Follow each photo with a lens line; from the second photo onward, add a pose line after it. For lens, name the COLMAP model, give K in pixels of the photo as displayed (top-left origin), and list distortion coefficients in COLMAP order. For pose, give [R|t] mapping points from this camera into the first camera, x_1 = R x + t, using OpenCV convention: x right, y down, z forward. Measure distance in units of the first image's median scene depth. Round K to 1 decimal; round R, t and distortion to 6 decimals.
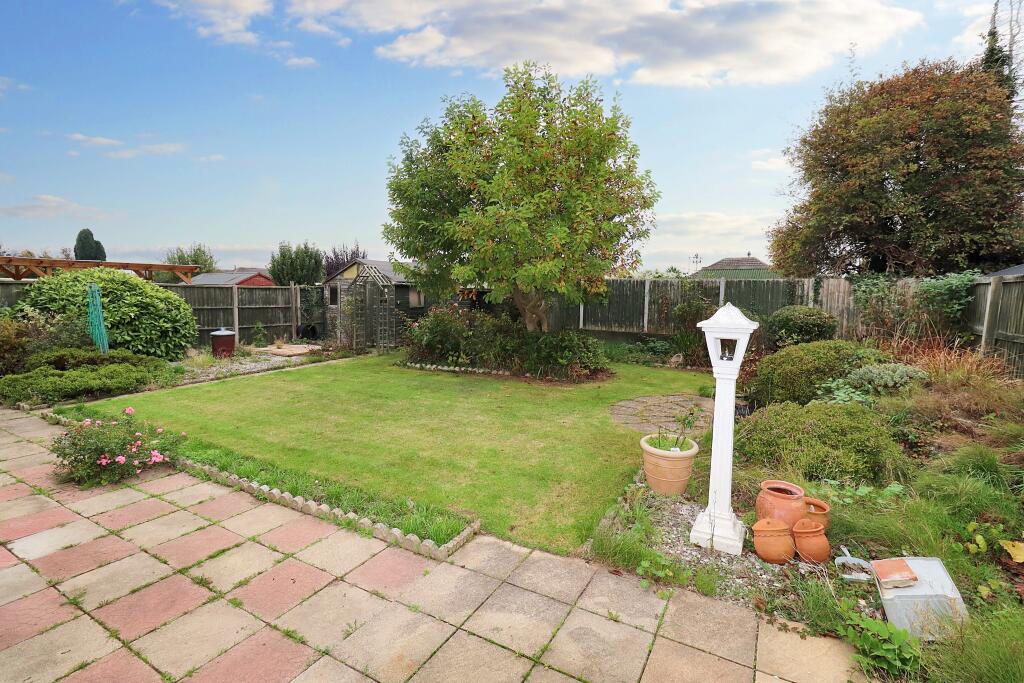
lens RADIAL K [[473.7, 0, 516.1], [0, 473.7, 336.7], [0, 0, 1]] dist [-0.003134, -0.000146]
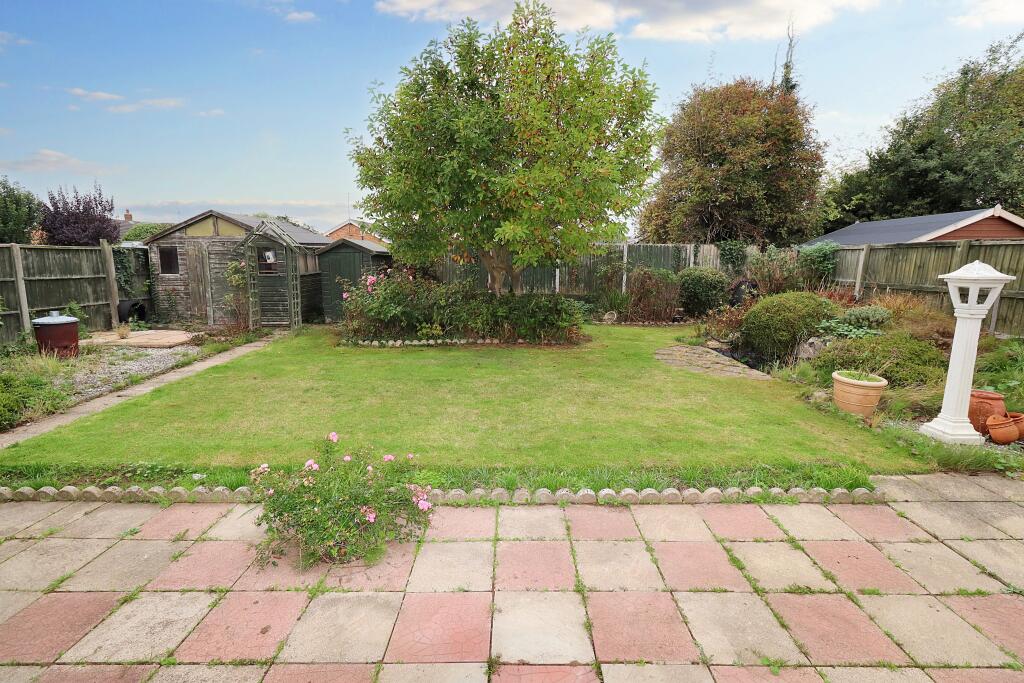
lens RADIAL K [[472.8, 0, 513.9], [0, 472.8, 336.2], [0, 0, 1]] dist [0.001340, 0.000766]
pose [[0.868128, -0.083717, 0.489229, -0.434339], [0.046854, 0.995094, 0.087140, -0.014117], [-0.494124, -0.052726, 0.867791, 0.151882]]
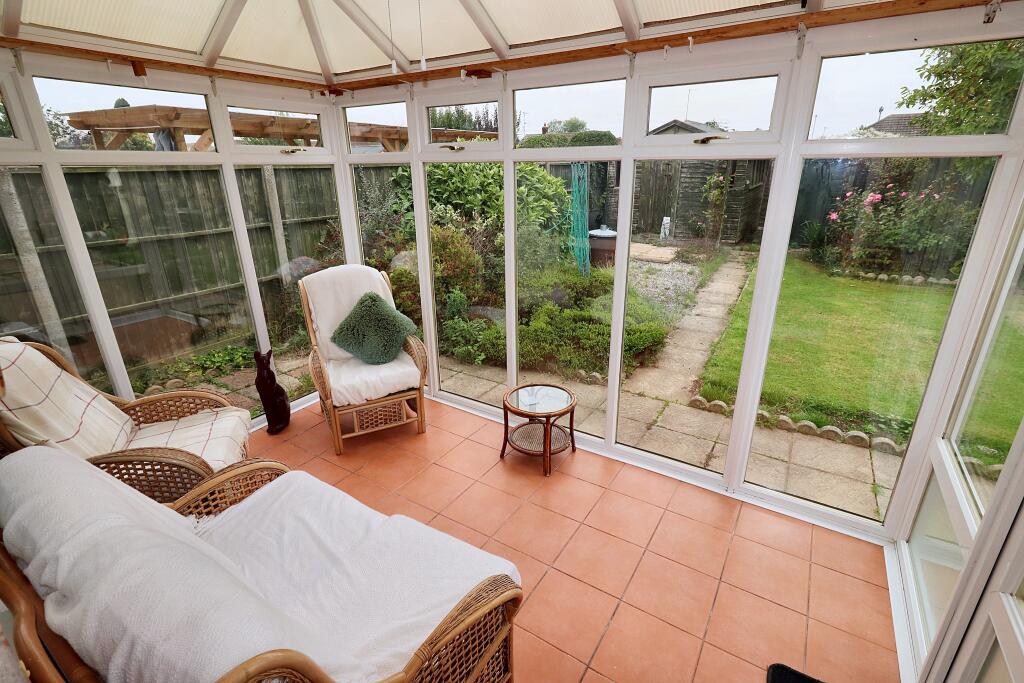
lens RADIAL K [[473.7, 0, 516.1], [0, 473.7, 336.7], [0, 0, 1]] dist [-0.003134, -0.000146]
pose [[0.998420, -0.004161, -0.056038, -0.771223], [0.018331, 0.966817, 0.254810, -0.045934], [0.053118, -0.255435, 0.965366, 0.278613]]
